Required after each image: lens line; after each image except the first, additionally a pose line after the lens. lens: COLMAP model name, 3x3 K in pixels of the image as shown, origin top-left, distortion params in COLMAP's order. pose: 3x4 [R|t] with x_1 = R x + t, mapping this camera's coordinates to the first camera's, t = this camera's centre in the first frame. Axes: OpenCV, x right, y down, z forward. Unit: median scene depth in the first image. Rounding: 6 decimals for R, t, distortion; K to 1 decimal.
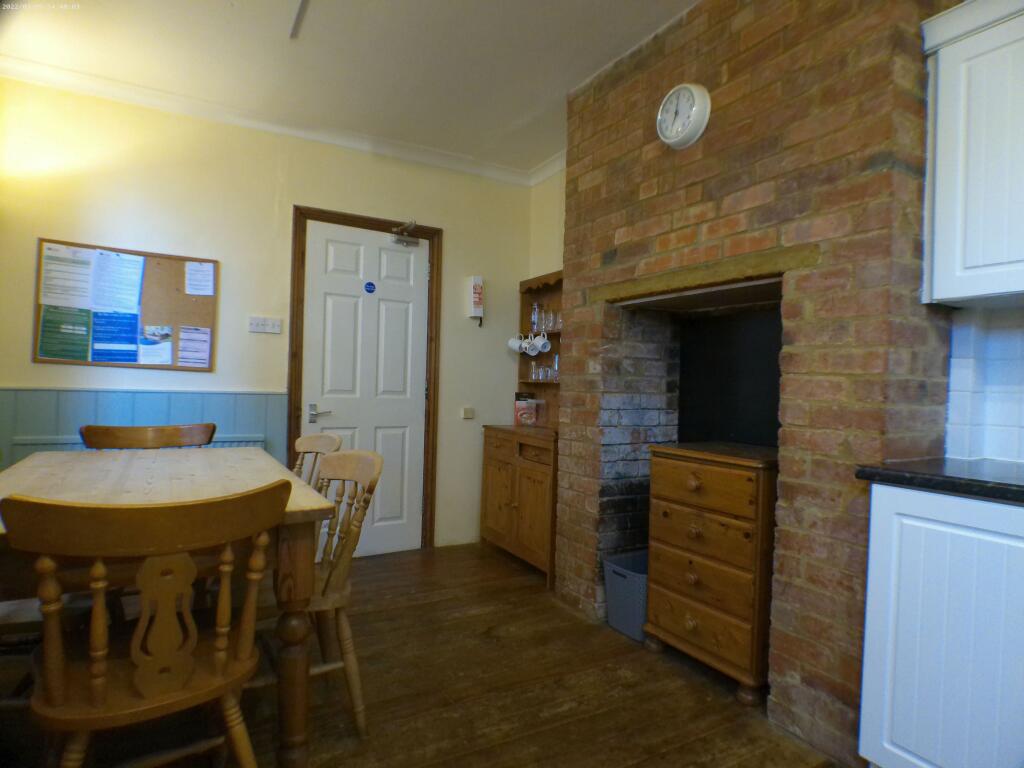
lens RADIAL K [[598.9, 0, 515.9], [0, 598.9, 388.0], [0, 0, 1]] dist [-0.039277, 0.000533]
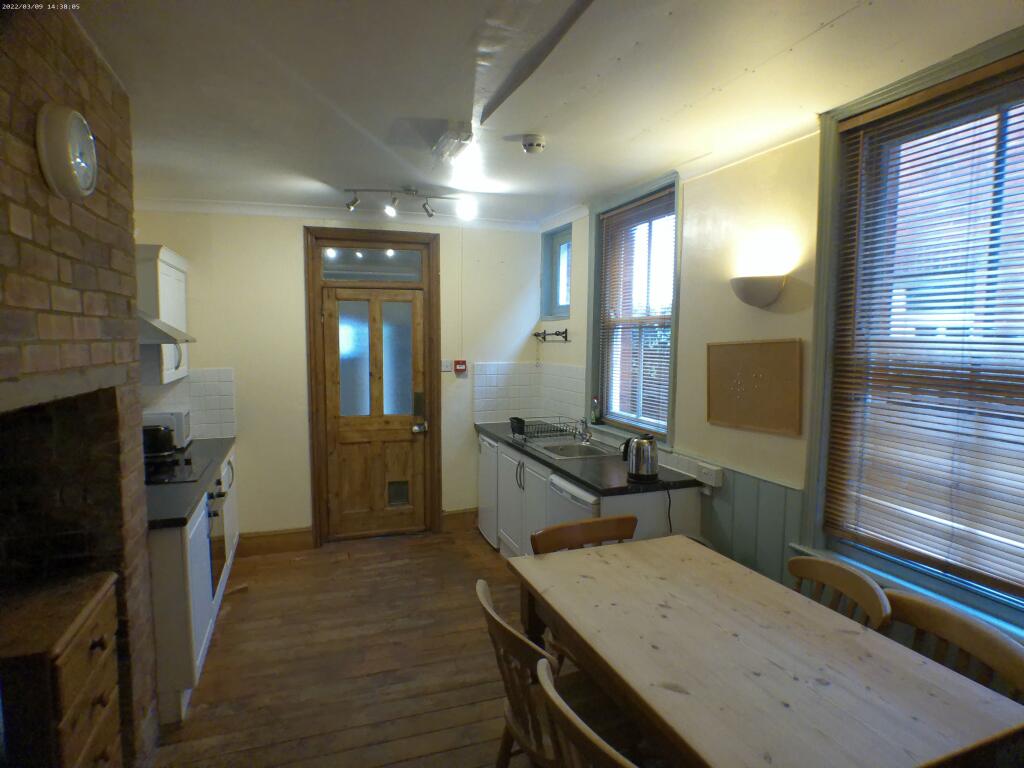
lens RADIAL K [[598.9, 0, 516.7], [0, 598.9, 388.4], [0, 0, 1]] dist [-0.039277, 0.000533]
pose [[-0.984926, -0.045024, 0.167016, -0.300463], [-0.028735, 0.994703, 0.098693, -0.220908], [-0.170575, 0.092406, -0.981002, 1.329134]]
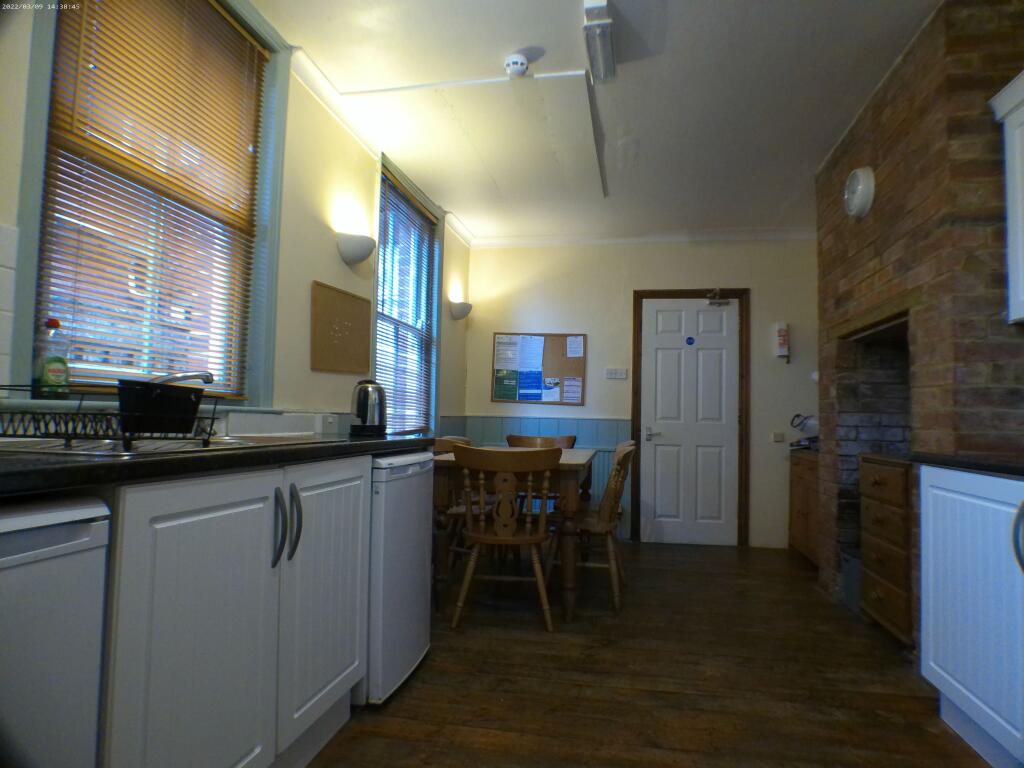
lens RADIAL K [[598.9, 0, 515.1], [0, 598.9, 383.3], [0, 0, 1]] dist [-0.039277, 0.000533]
pose [[0.757104, -0.050150, -0.651367, 0.435845], [-0.003460, 0.996727, -0.080761, 0.048542], [0.653285, 0.063398, 0.754453, -0.349437]]
